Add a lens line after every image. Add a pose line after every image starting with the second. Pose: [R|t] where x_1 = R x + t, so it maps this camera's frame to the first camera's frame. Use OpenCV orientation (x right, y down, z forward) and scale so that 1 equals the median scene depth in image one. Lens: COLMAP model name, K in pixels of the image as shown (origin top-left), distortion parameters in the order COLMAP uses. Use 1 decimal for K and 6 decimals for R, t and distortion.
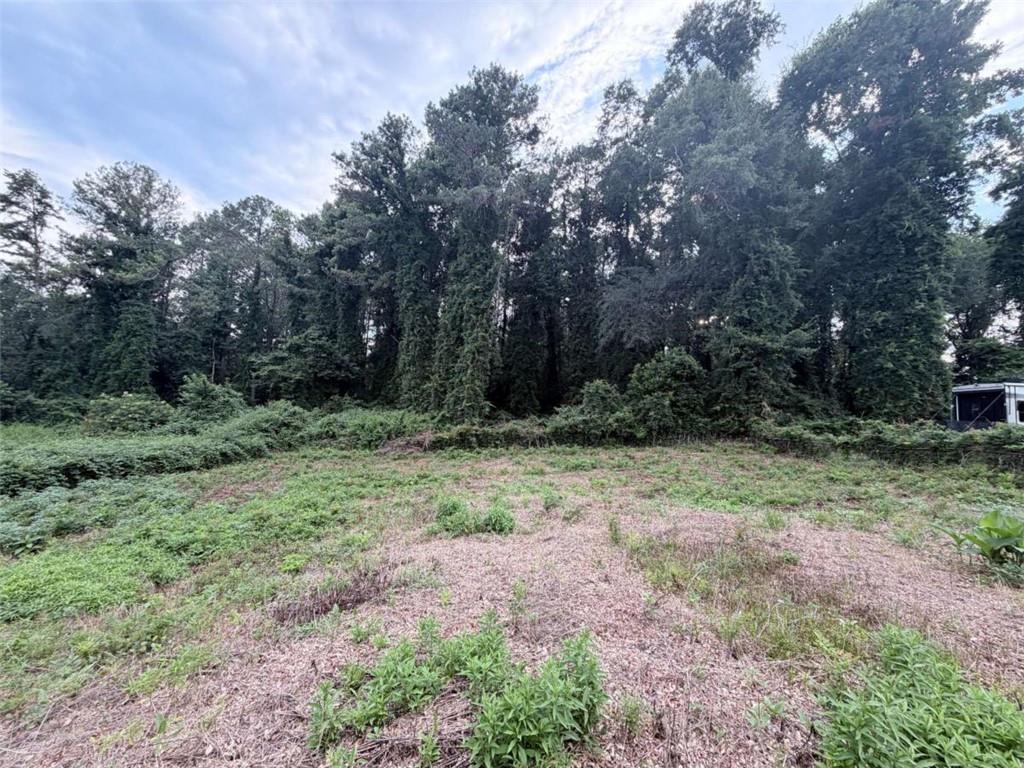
lens RADIAL K [[406.8, 0, 508.8], [0, 406.8, 384.7], [0, 0, 1]] dist [-0.001223, 0.000304]
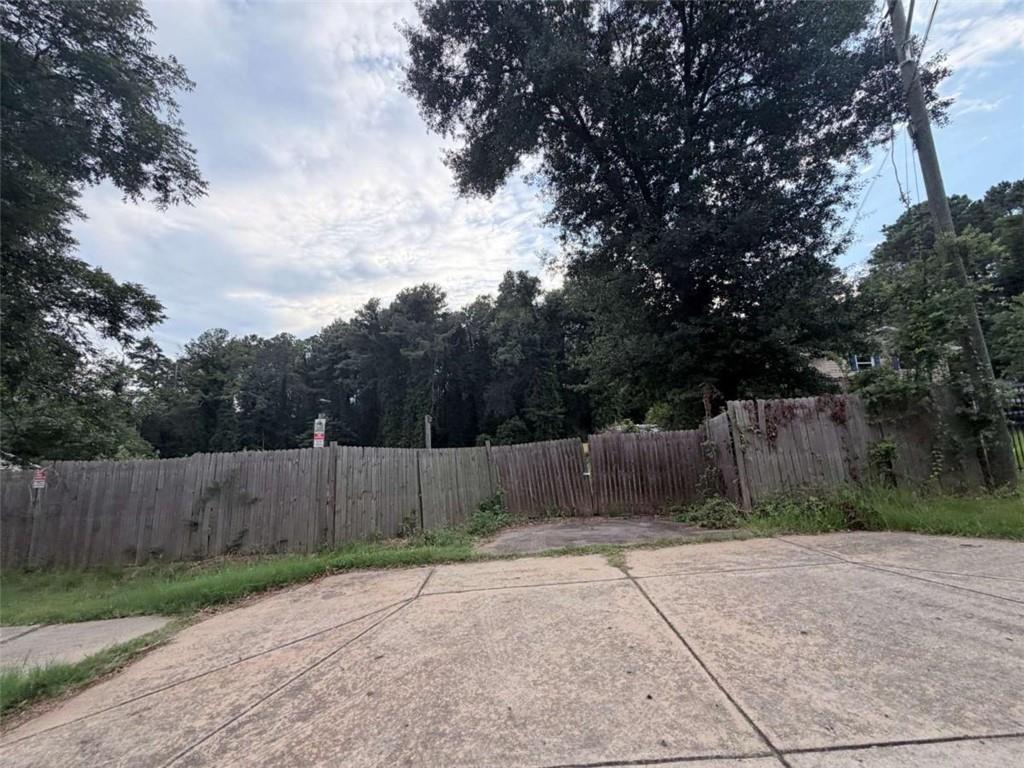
lens RADIAL K [[406.8, 0, 508.8], [0, 406.8, 390.6], [0, 0, 1]] dist [-0.001223, 0.000304]
pose [[0.992215, -0.082671, 0.093141, 0.167660], [0.088963, 0.993876, -0.065549, -0.082361], [-0.087152, 0.073325, 0.993493, -1.082652]]
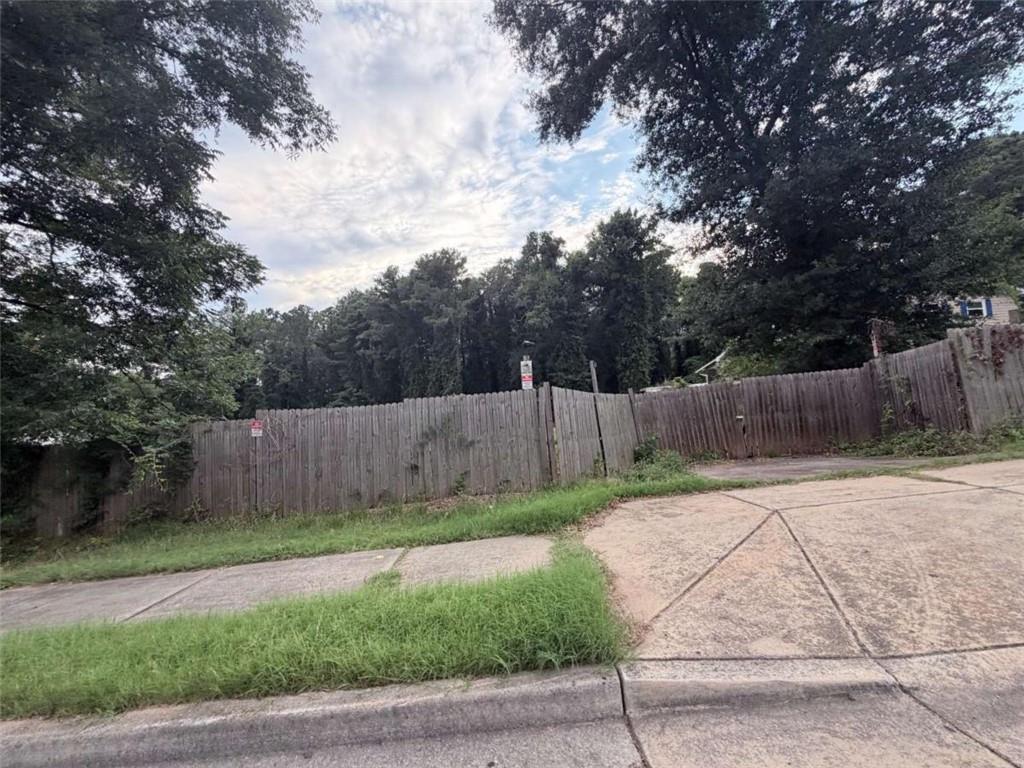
lens RADIAL K [[406.8, 0, 509.6], [0, 406.8, 392.0], [0, 0, 1]] dist [-0.001223, 0.000304]
pose [[0.989960, -0.119413, 0.075627, 0.059324], [0.118781, 0.992838, 0.012828, -0.078069], [-0.076617, -0.003717, 0.997054, -1.070428]]
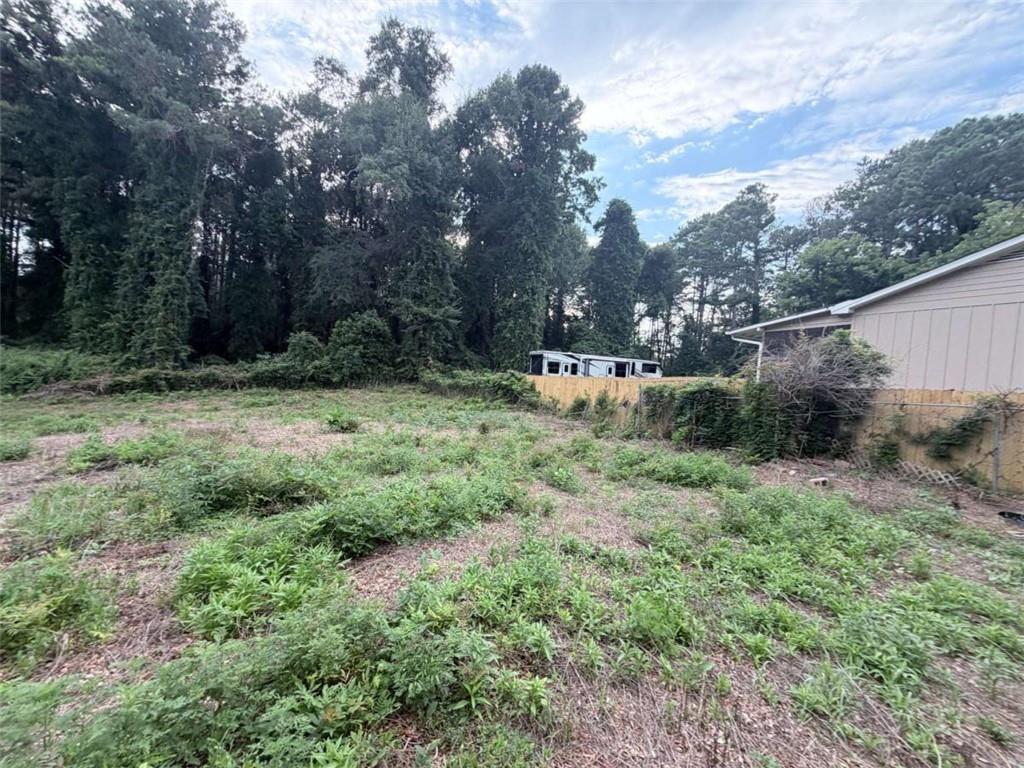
lens RADIAL K [[406.8, 0, 509.6], [0, 406.8, 387.2], [0, 0, 1]] dist [-0.001223, 0.000304]
pose [[0.867998, -0.002489, 0.496562, 0.148396], [-0.064569, 0.990932, 0.117834, -0.028476], [-0.492352, -0.134342, 0.859966, -0.279476]]
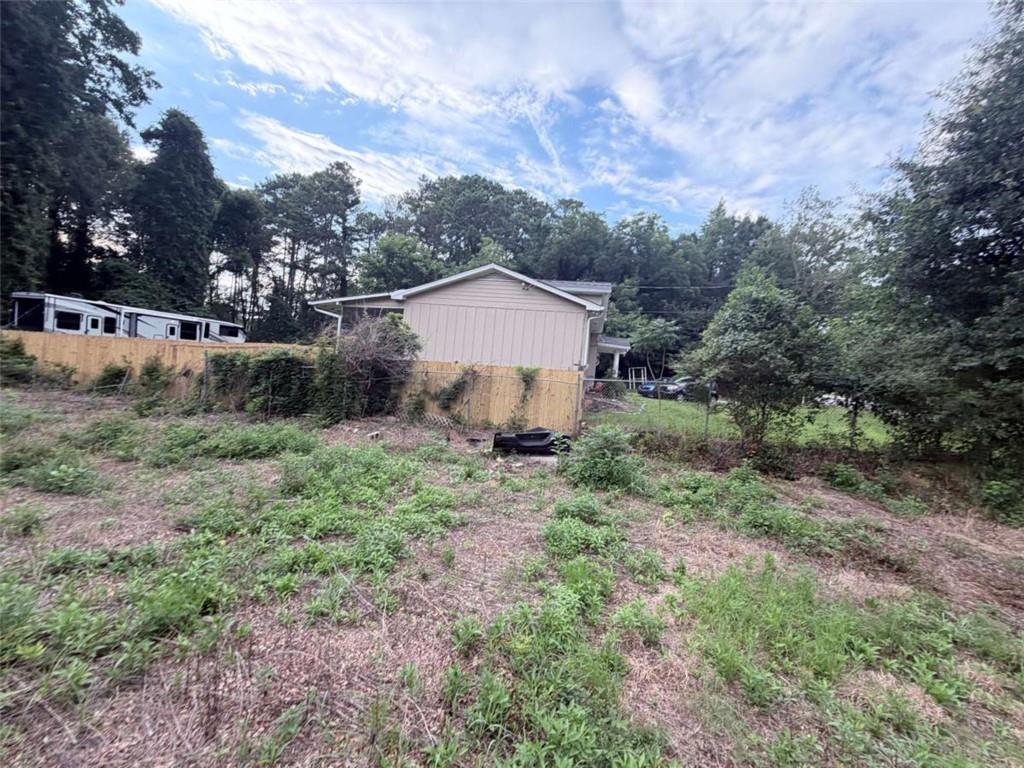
lens RADIAL K [[406.8, 0, 509.5], [0, 406.8, 384.6], [0, 0, 1]] dist [-0.001223, 0.000304]
pose [[0.128406, -0.061774, 0.989796, 0.146768], [-0.157916, 0.984050, 0.081902, -0.033953], [-0.979068, -0.166821, 0.116603, -0.298758]]
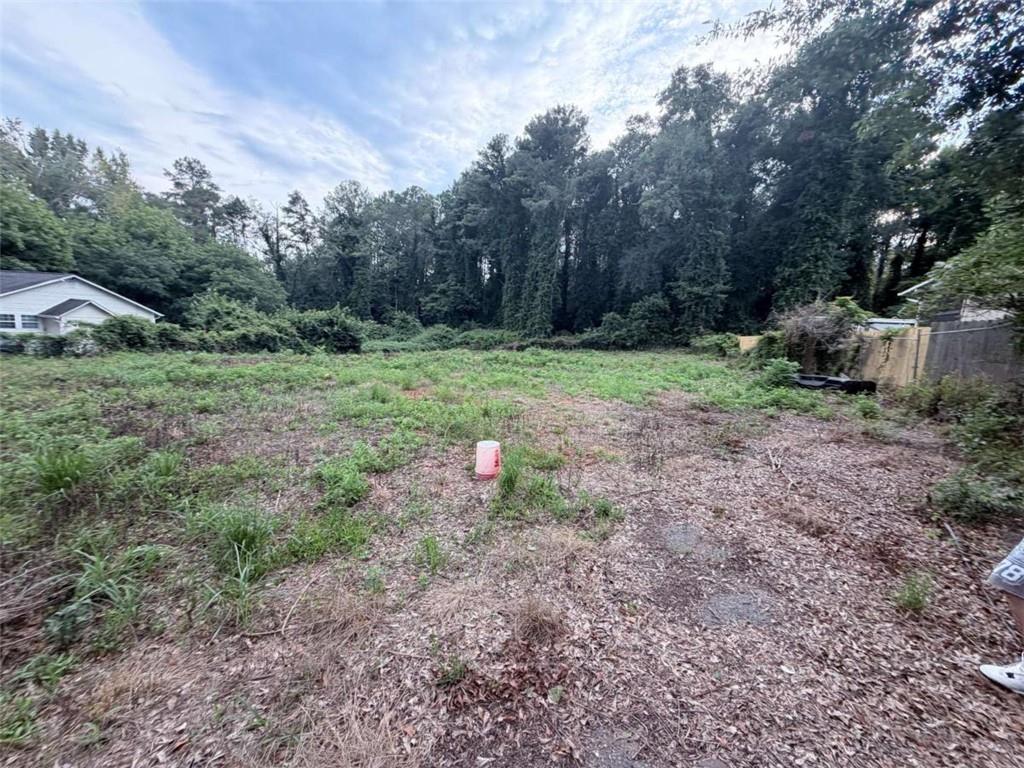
lens RADIAL K [[406.8, 0, 504.9], [0, 406.8, 387.9], [0, 0, 1]] dist [-0.001223, 0.000304]
pose [[0.958344, 0.044467, -0.282134, 0.273316], [0.014091, 0.979242, 0.202204, -0.050648], [0.285269, -0.197757, 0.937824, -0.757502]]
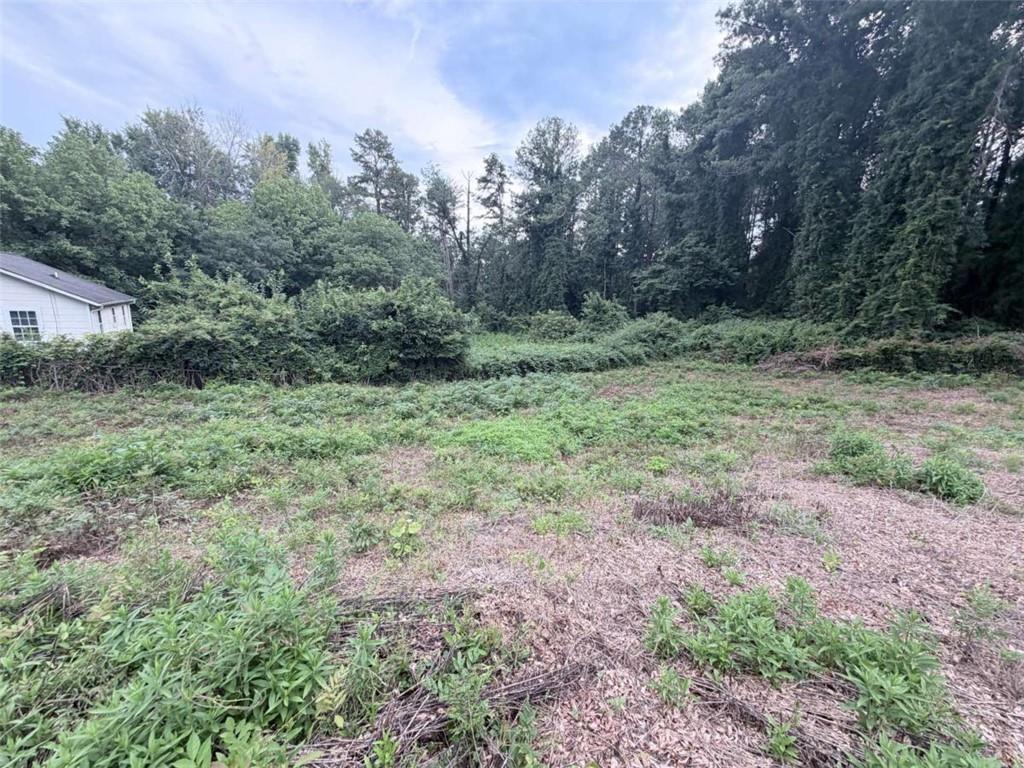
lens RADIAL K [[406.8, 0, 509.6], [0, 406.8, 385.4], [0, 0, 1]] dist [-0.001223, 0.000304]
pose [[0.651299, 0.103008, -0.751797, -0.001409], [0.061381, 0.980345, 0.187498, 0.003210], [0.756335, -0.168264, 0.632175, 0.016054]]
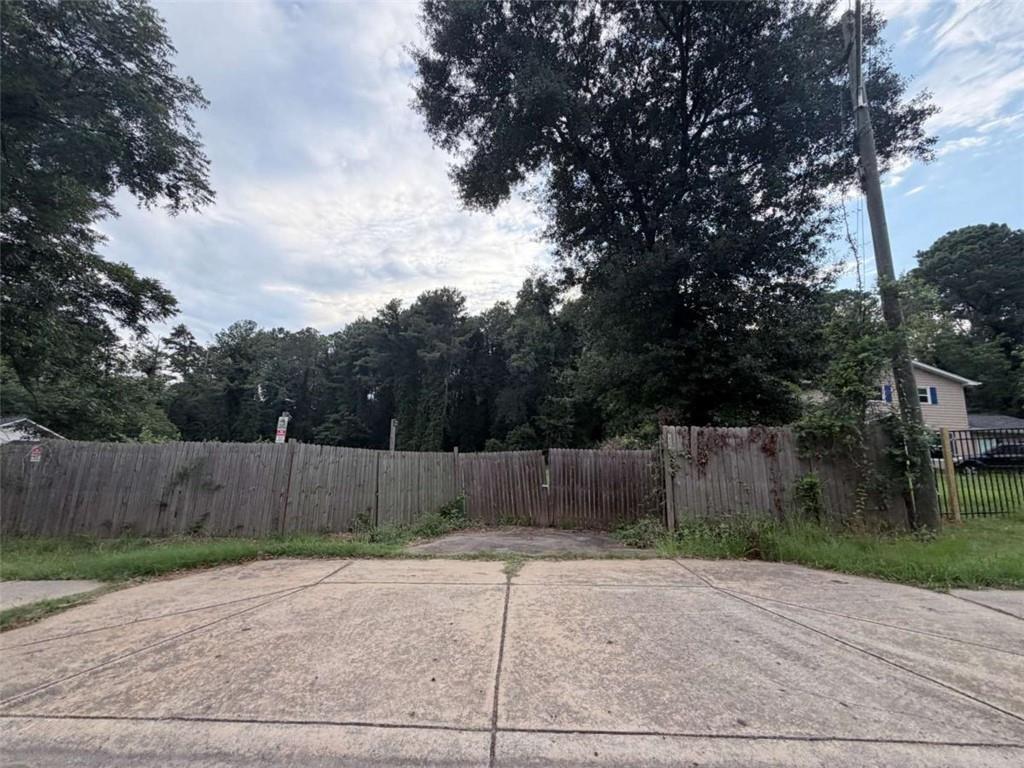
lens RADIAL K [[406.8, 0, 508.1], [0, 406.8, 391.2], [0, 0, 1]] dist [-0.001223, 0.000304]
pose [[0.998930, -0.018943, 0.042195, 0.207658], [0.022287, 0.996526, -0.080247, -0.083525], [-0.040529, 0.081102, 0.995881, -1.098905]]
